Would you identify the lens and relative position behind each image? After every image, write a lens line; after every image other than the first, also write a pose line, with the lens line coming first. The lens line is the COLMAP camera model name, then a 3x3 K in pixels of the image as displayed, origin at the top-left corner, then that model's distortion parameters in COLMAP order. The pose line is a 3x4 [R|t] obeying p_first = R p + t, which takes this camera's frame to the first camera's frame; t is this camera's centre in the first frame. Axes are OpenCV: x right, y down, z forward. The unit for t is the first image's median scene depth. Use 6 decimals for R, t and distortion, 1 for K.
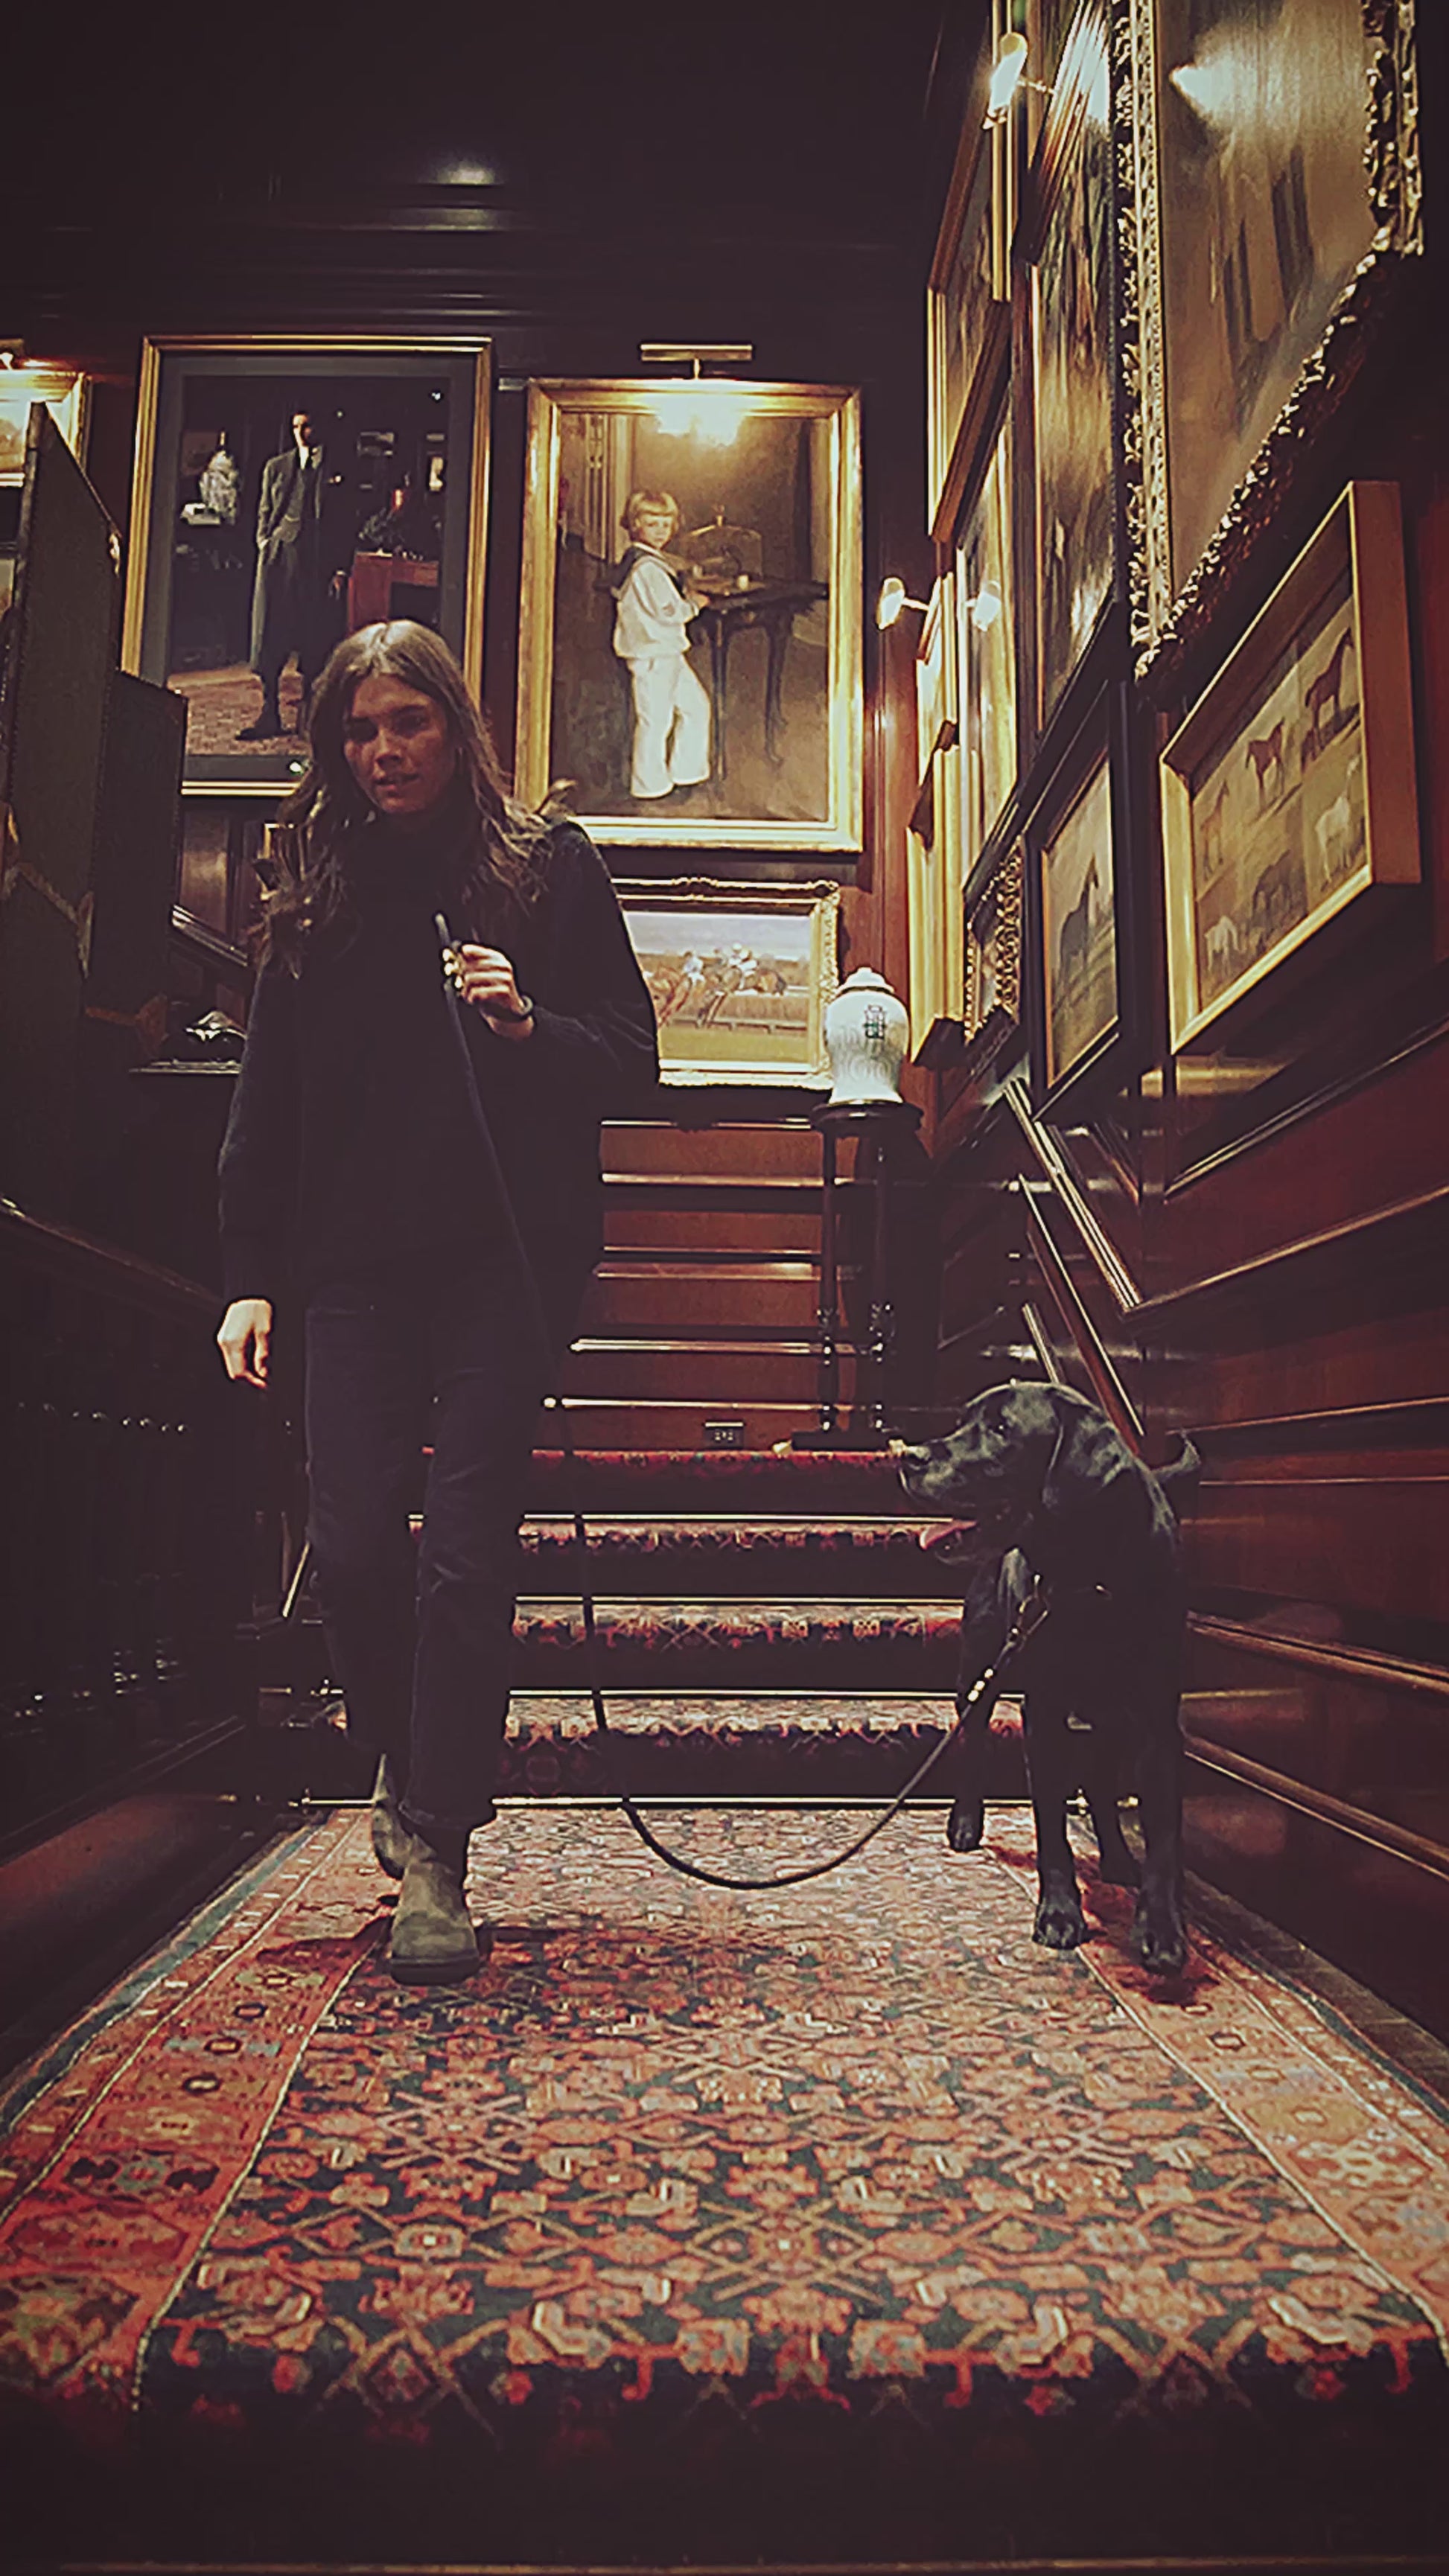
lens RADIAL K [[1948.5, 0, 724.5], [0, 1948.5, 1288.0], [0, 0, 1]] dist [-0.134772, 0.097639]
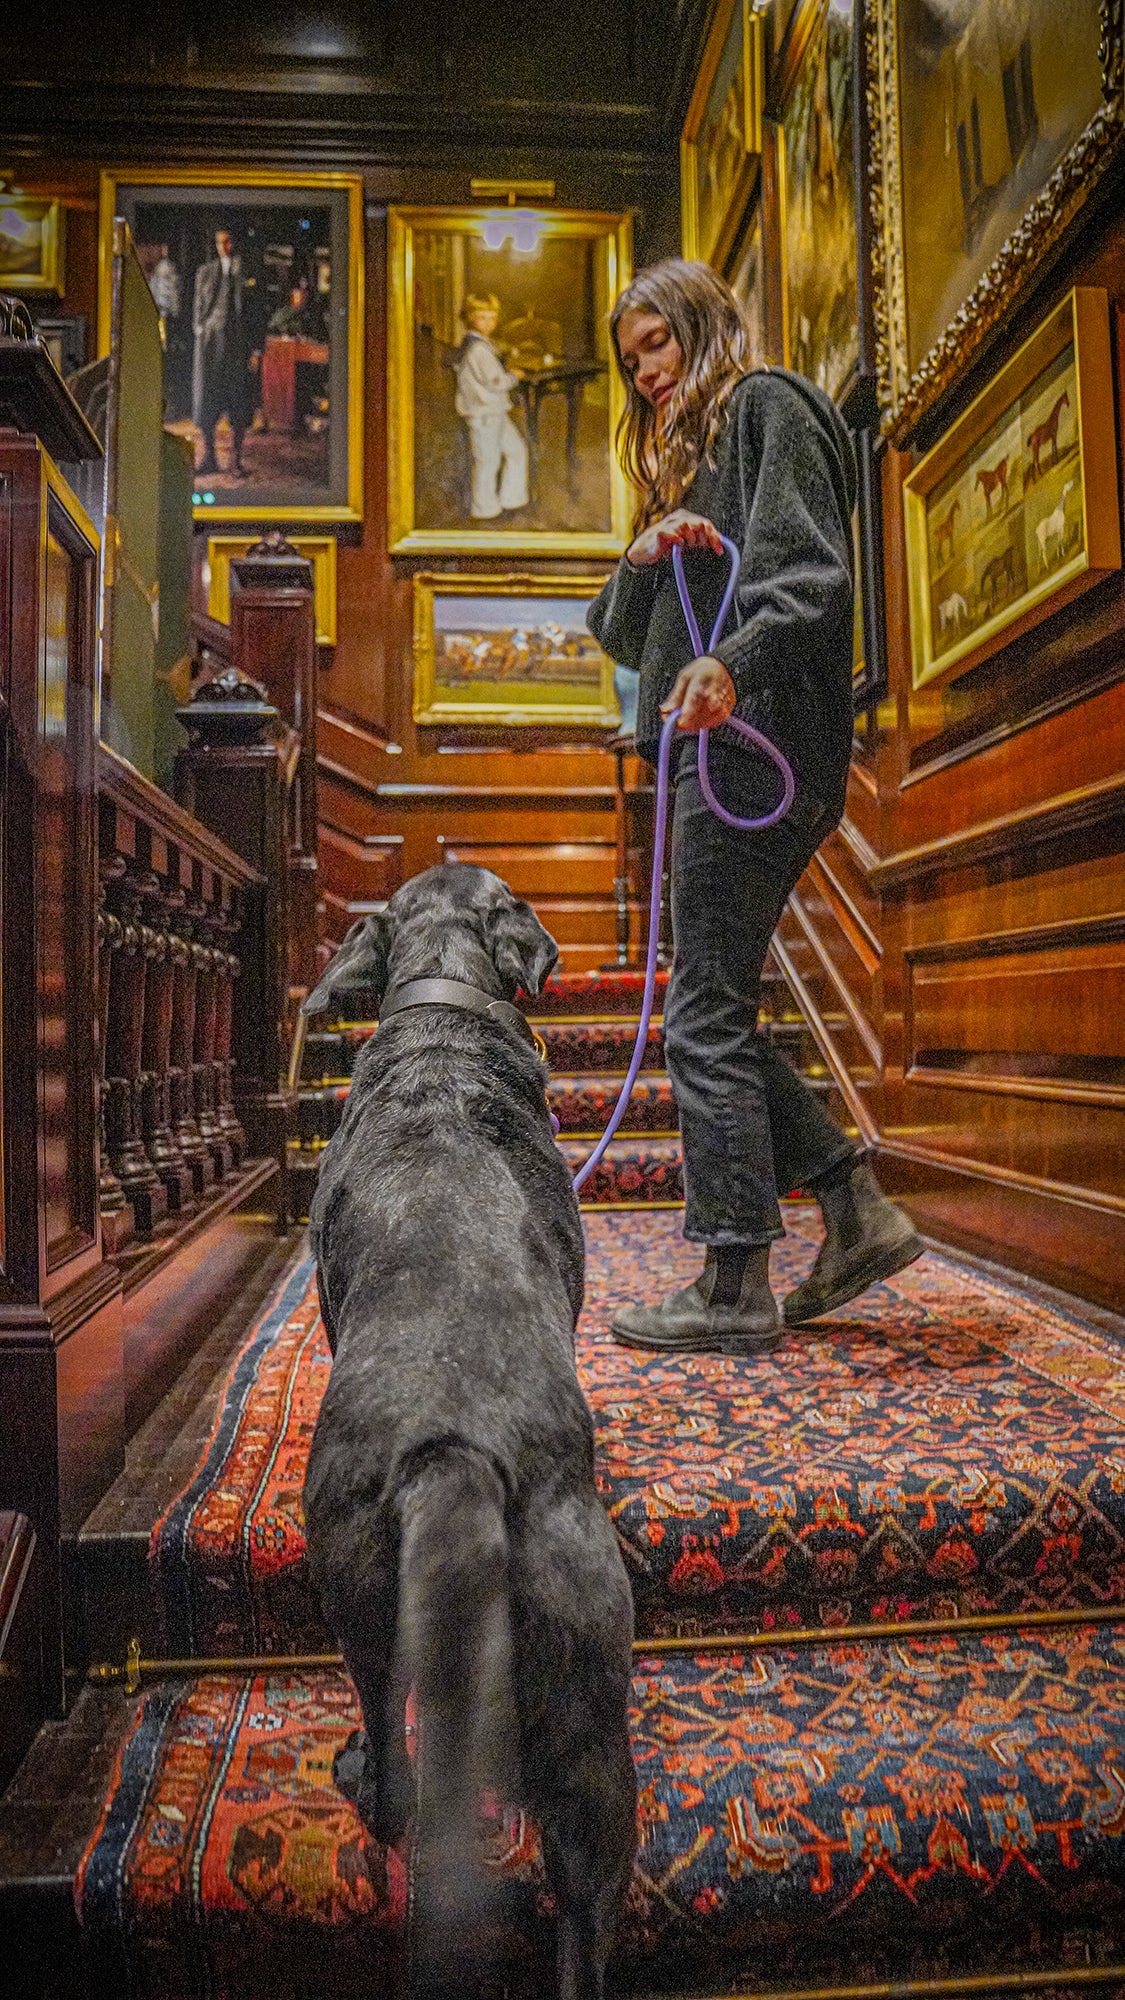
lens RADIAL K [[1385.7, 0, 562.5], [0, 1385.7, 1000.0], [0, 0, 1]] dist [-0.133872, 0.095830]
pose [[0.998078, -0.023193, 0.057473, -0.094838], [0.018072, 0.995950, 0.088073, 0.016552], [-0.059282, -0.086865, 0.994455, -0.033369]]
